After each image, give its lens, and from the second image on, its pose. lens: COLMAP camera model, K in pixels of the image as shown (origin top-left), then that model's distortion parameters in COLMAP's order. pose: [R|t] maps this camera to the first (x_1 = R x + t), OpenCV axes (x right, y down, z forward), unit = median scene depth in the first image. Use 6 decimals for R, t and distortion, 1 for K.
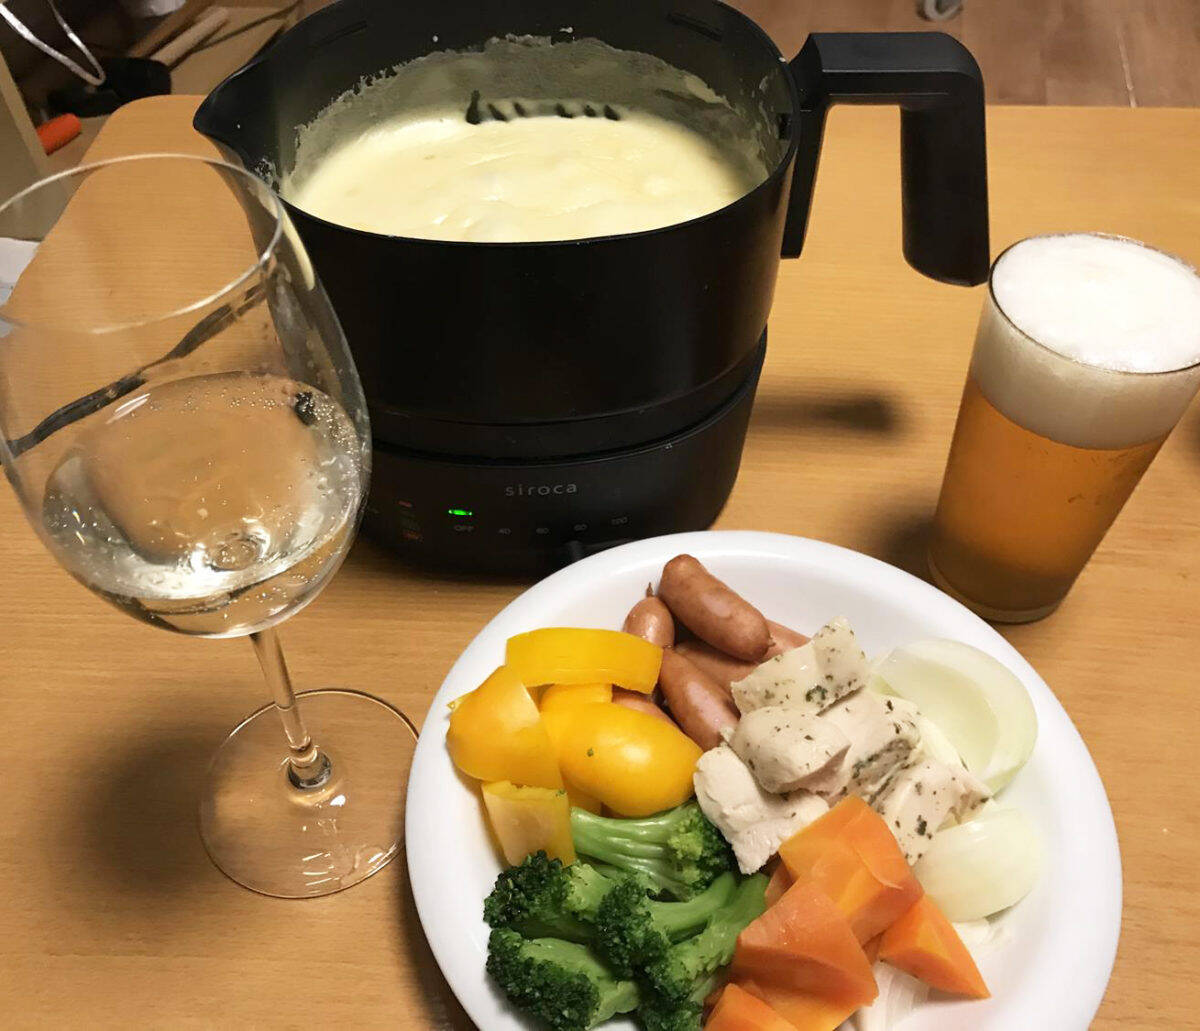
lens RADIAL K [[1129.7, 0, 601.8], [0, 1129.7, 514.1], [0, 0, 1]] dist [-0.013283, 0.000000]
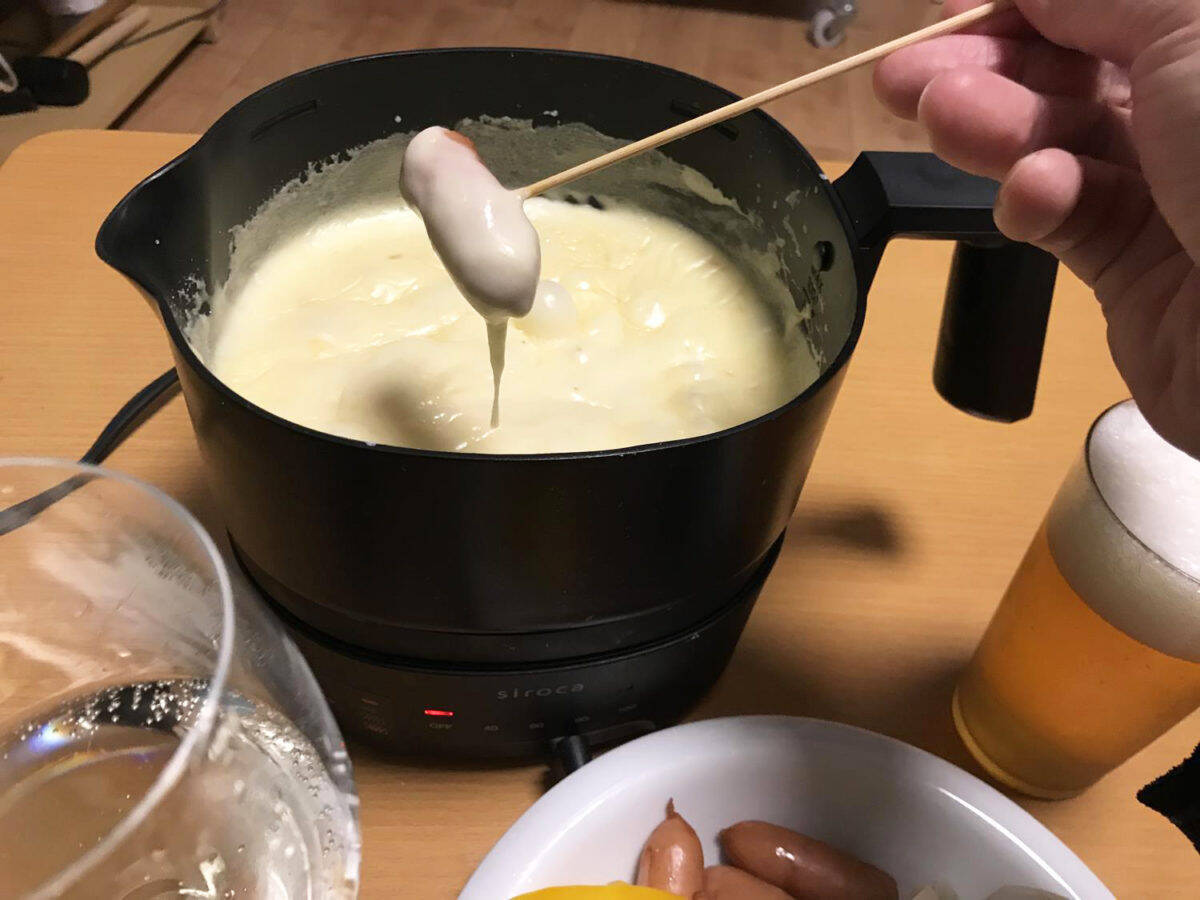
lens RADIAL K [[985.4, 0, 598.4], [0, 985.4, 452.0], [0, 0, 1]] dist [0.009065, -0.022133]
pose [[0.994449, -0.000856, 0.105213, -0.075969], [0.000518, 0.999995, 0.003239, -0.173103], [-0.105215, -0.003166, 0.994444, 0.242321]]
